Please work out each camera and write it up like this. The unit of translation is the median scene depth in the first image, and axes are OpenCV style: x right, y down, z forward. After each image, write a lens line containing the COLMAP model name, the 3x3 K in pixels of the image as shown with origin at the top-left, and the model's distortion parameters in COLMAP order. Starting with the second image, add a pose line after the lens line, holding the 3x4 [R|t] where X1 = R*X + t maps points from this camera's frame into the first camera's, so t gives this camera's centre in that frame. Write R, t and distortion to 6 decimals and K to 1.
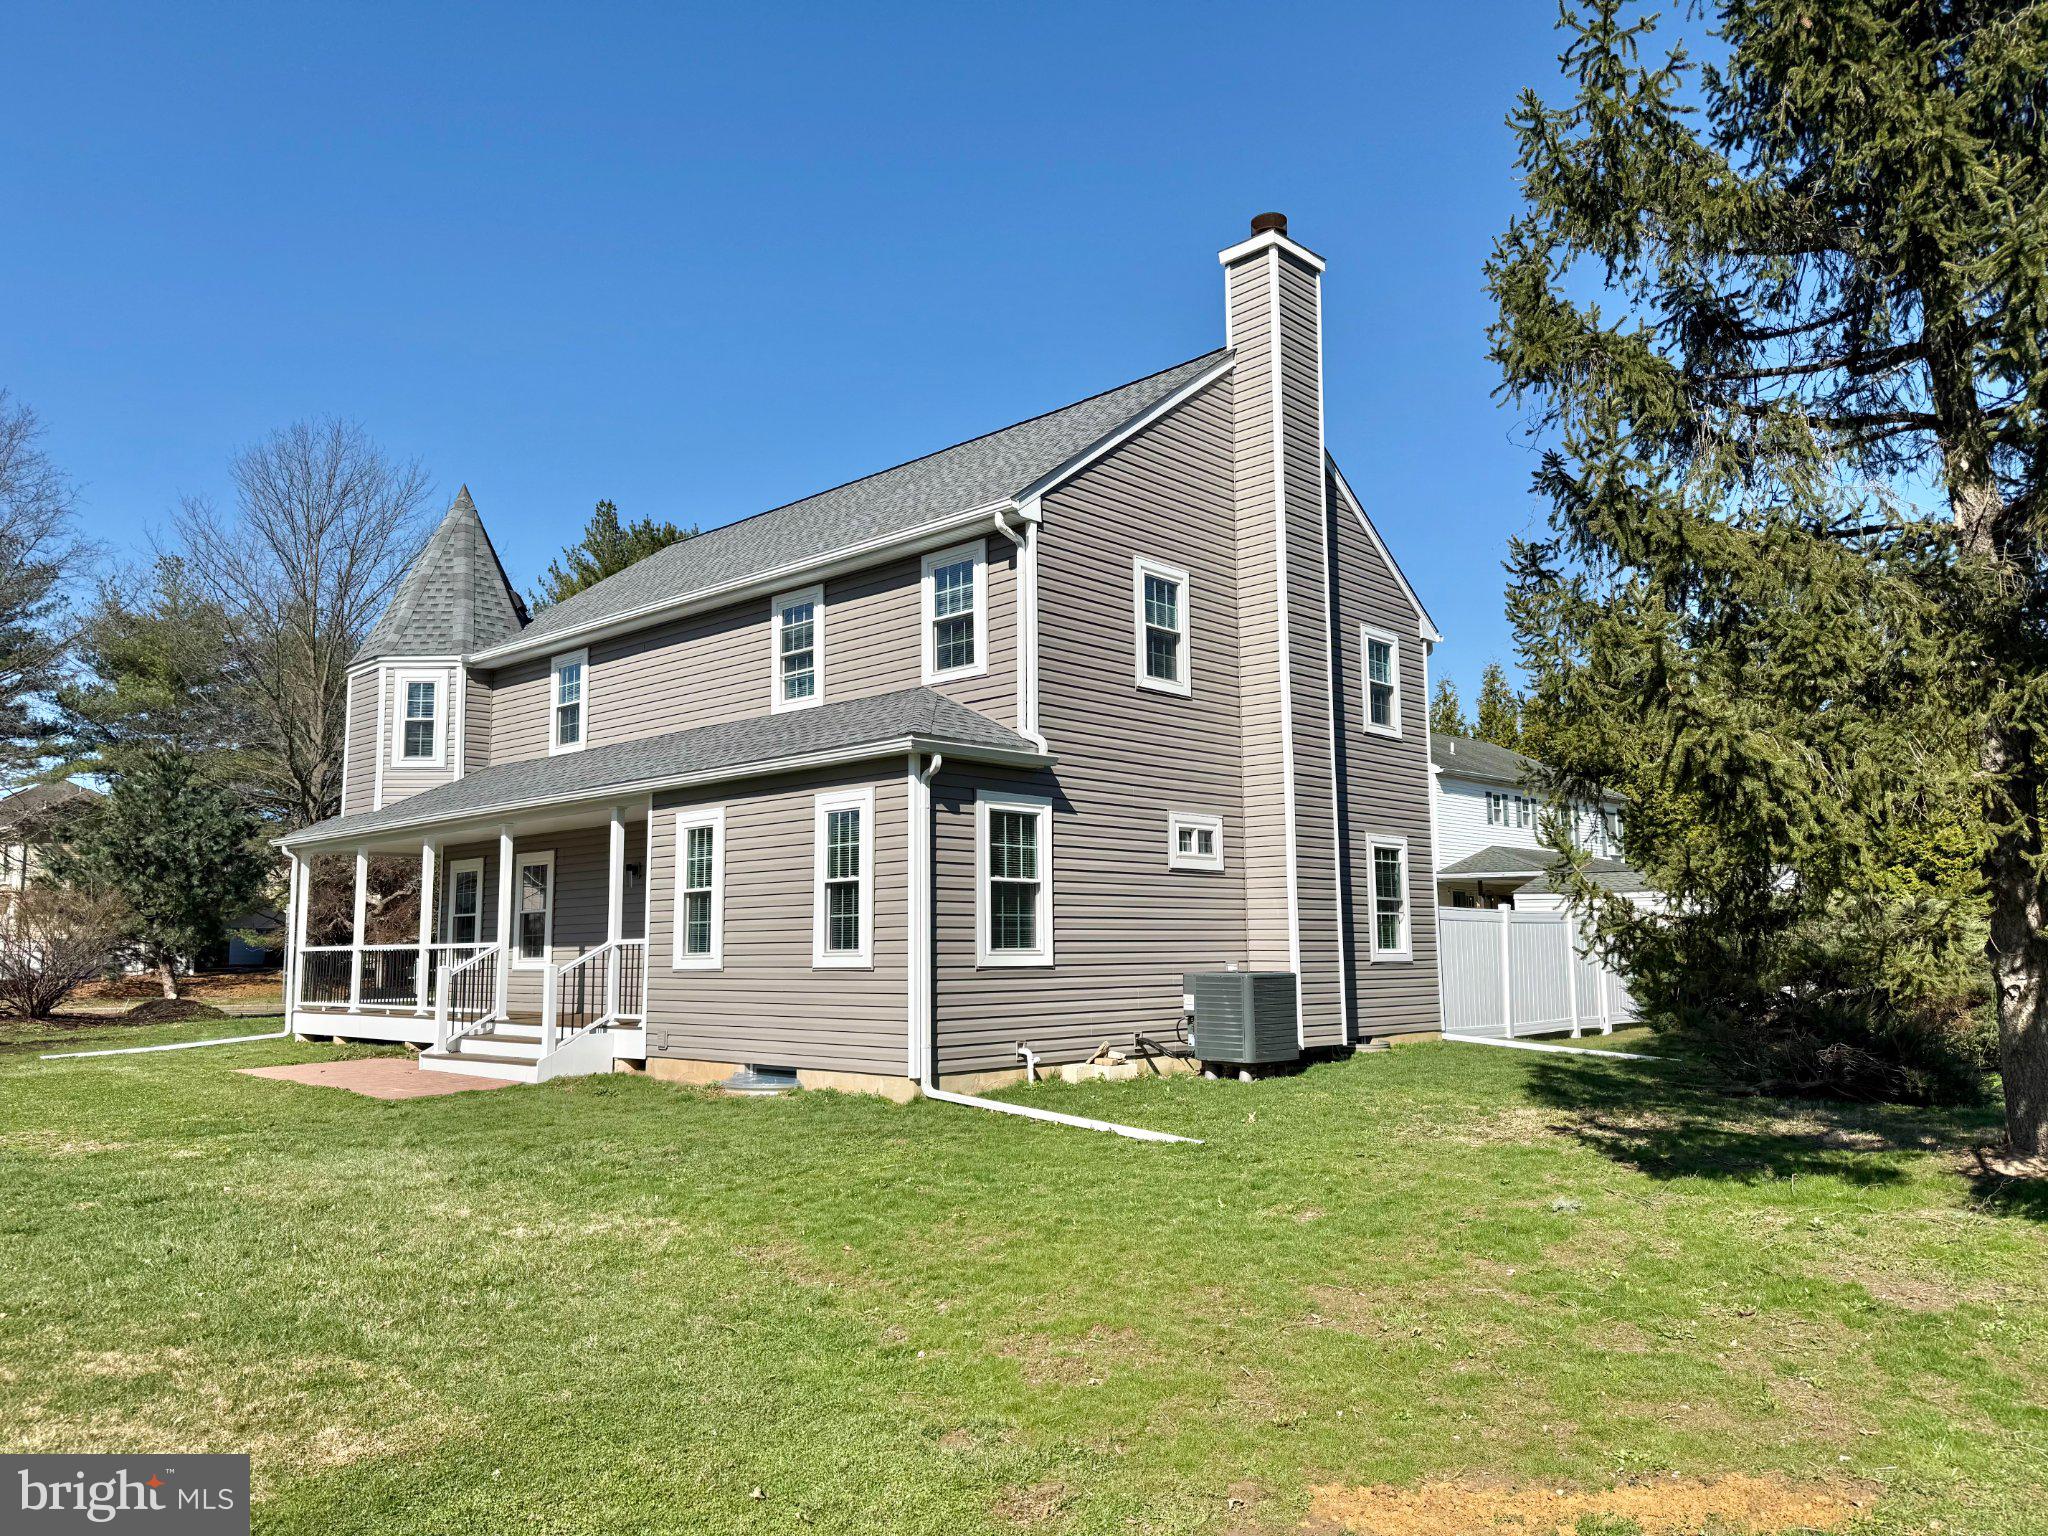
lens RADIAL K [[1445.1, 0, 1024.9], [0, 1445.1, 764.0], [0, 0, 1]] dist [0.026272, -0.020905]
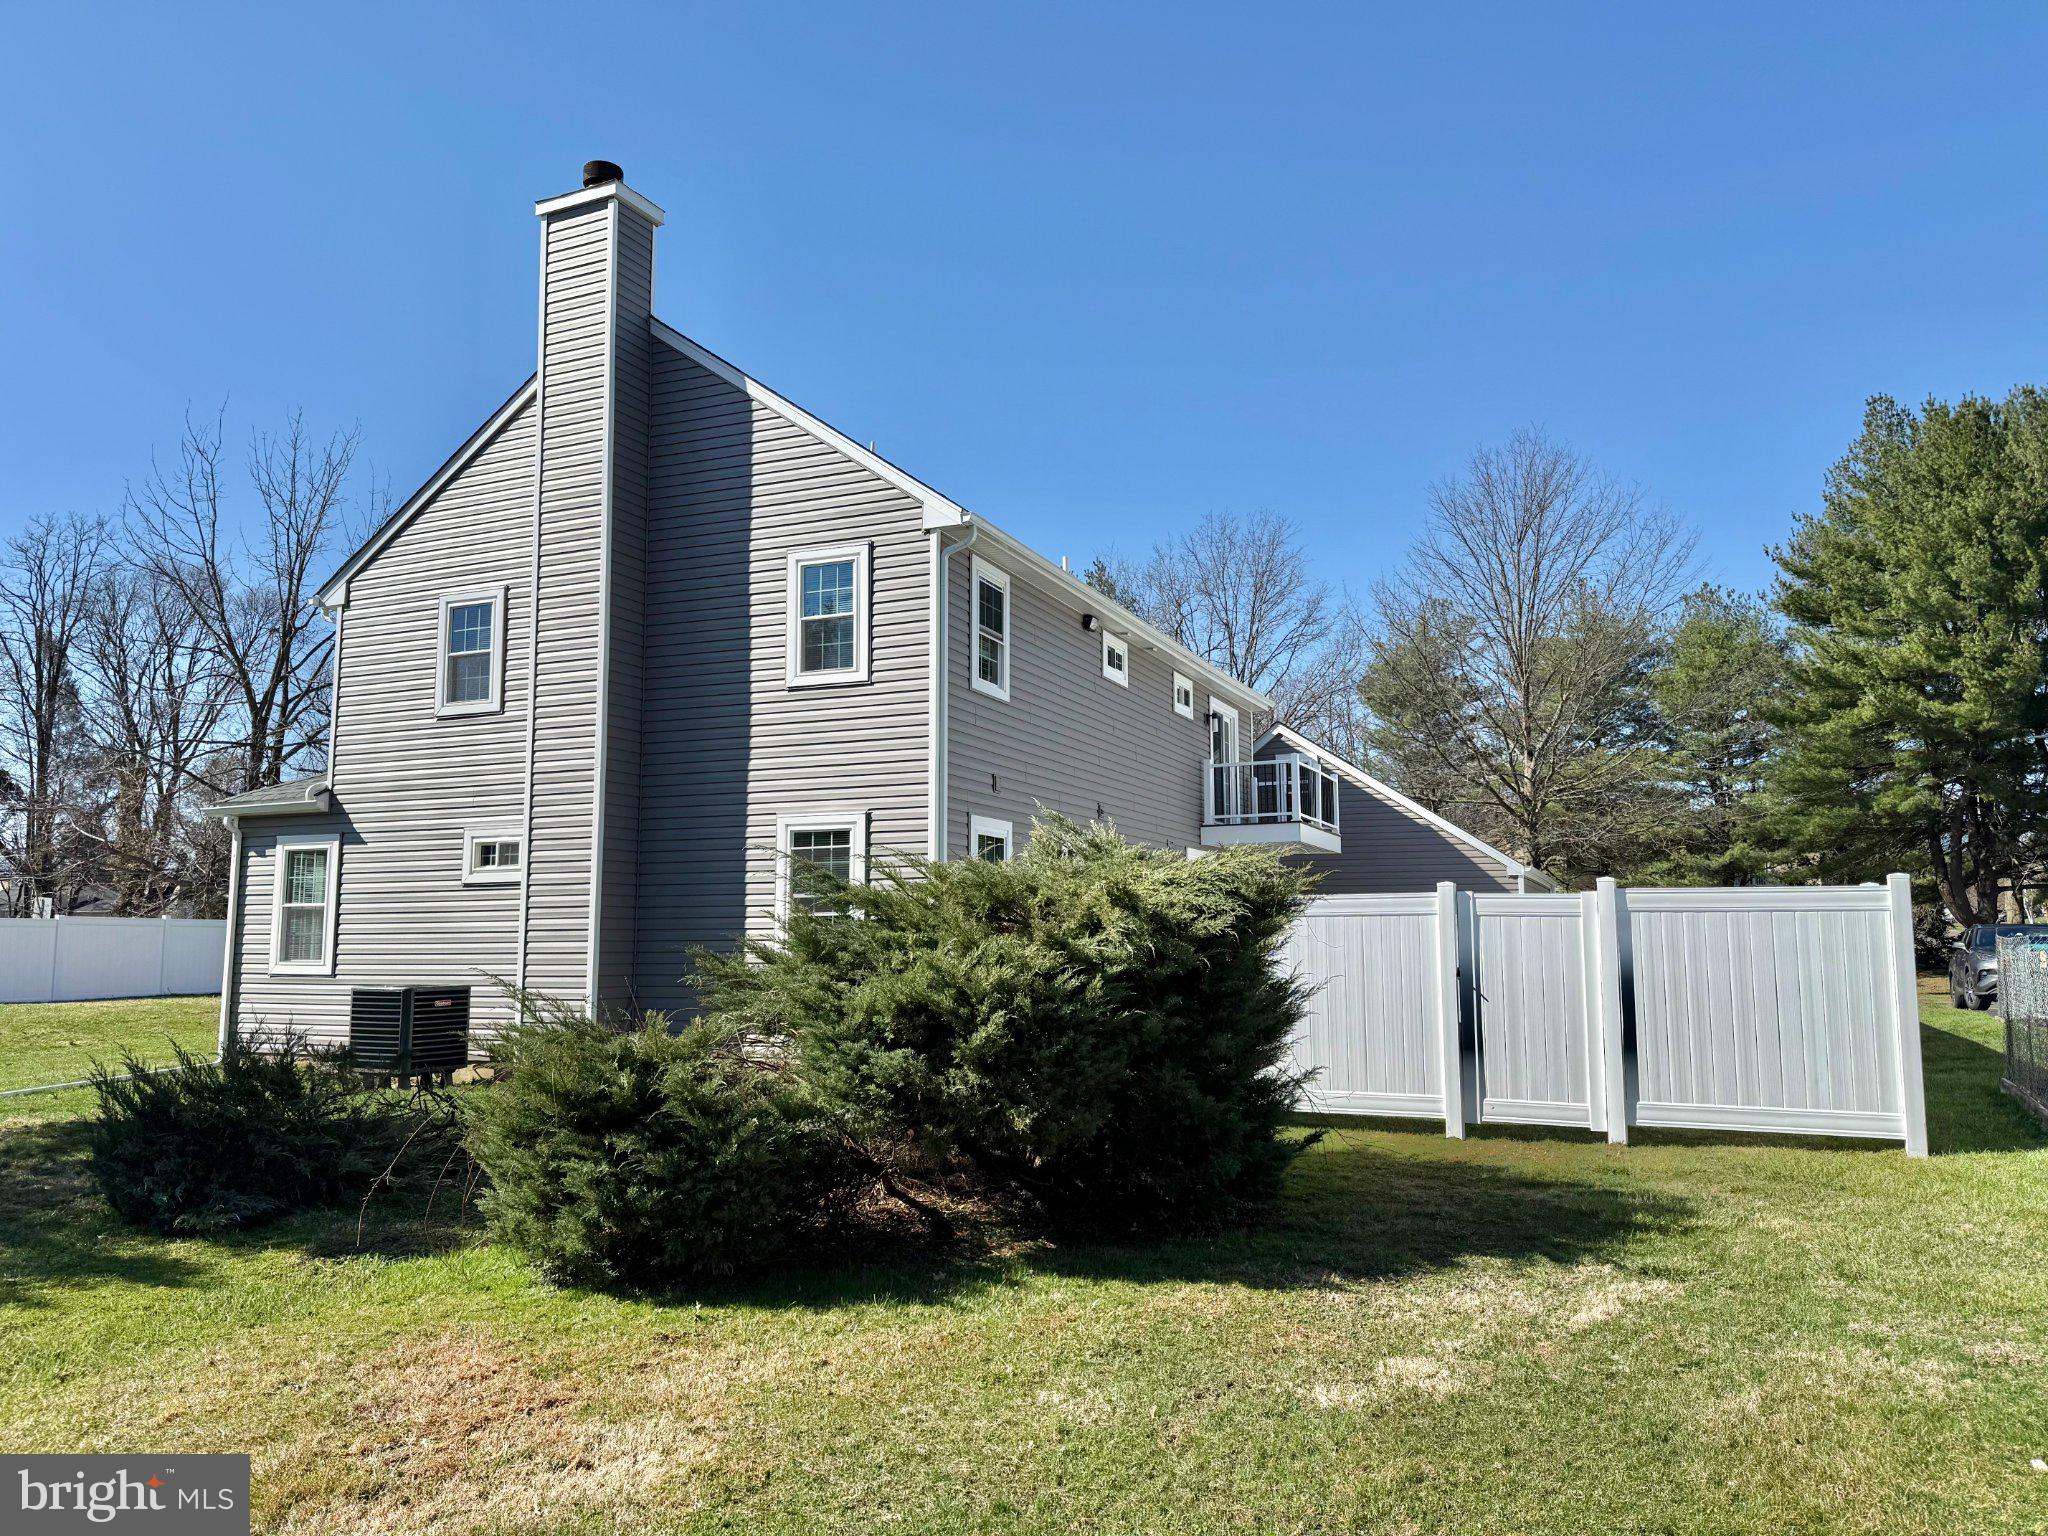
lens RADIAL K [[1445.1, 0, 1023.8], [0, 1445.1, 775.3], [0, 0, 1]] dist [0.026272, -0.020905]
pose [[0.350316, -0.103165, -0.930933, 1.343067], [0.120976, 0.990574, -0.064251, 0.121560], [0.928786, -0.090112, 0.359494, 1.102970]]
